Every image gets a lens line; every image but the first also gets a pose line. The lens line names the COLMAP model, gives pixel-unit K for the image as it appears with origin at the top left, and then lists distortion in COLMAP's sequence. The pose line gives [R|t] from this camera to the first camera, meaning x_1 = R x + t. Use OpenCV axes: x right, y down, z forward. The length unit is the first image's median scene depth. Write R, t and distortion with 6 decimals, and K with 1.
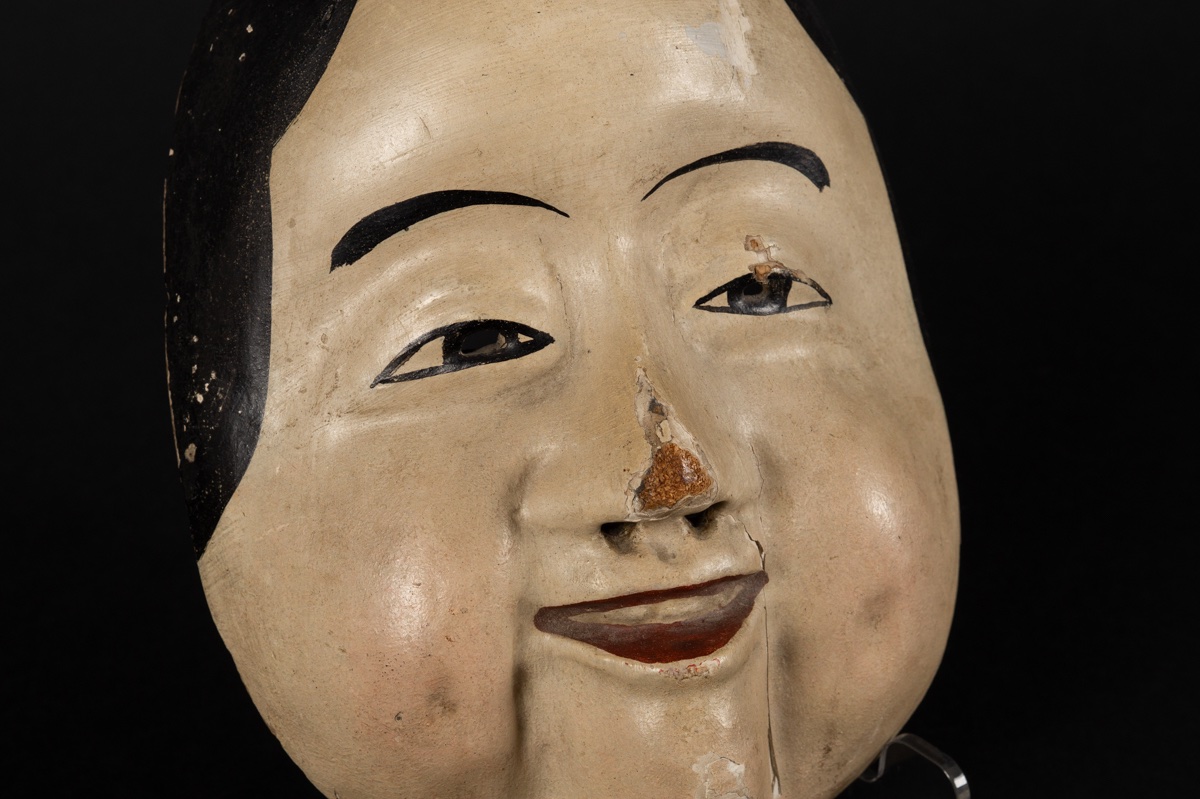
lens RADIAL K [[2968.6, 0, 600.0], [0, 2968.6, 399.5], [0, 0, 1]] dist [-0.006293, -0.317463]
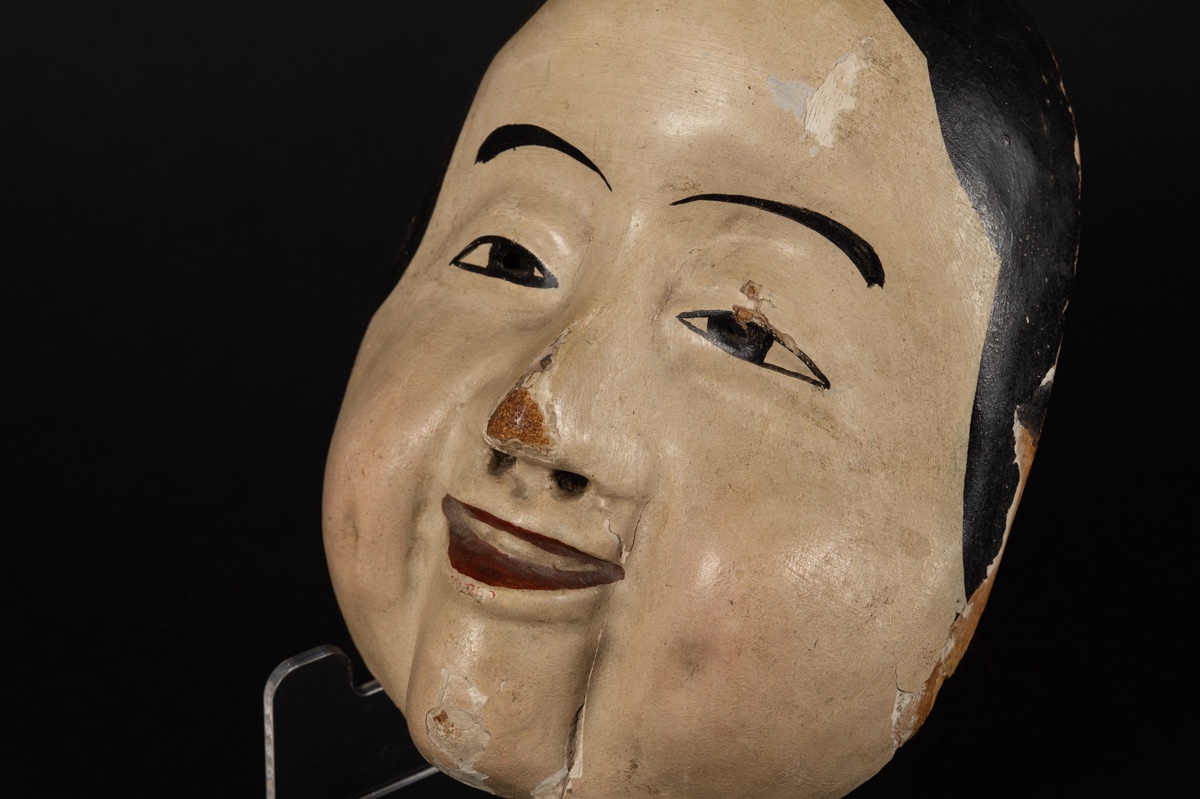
lens RADIAL K [[2968.6, 0, 600.0], [0, 2968.6, 399.5], [0, 0, 1]] dist [-0.006293, -0.317463]
pose [[0.597046, 0.397205, -0.696968, 0.784284], [-0.443891, 0.887263, 0.125403, -0.128460], [0.668204, 0.234507, 0.706052, 0.230307]]
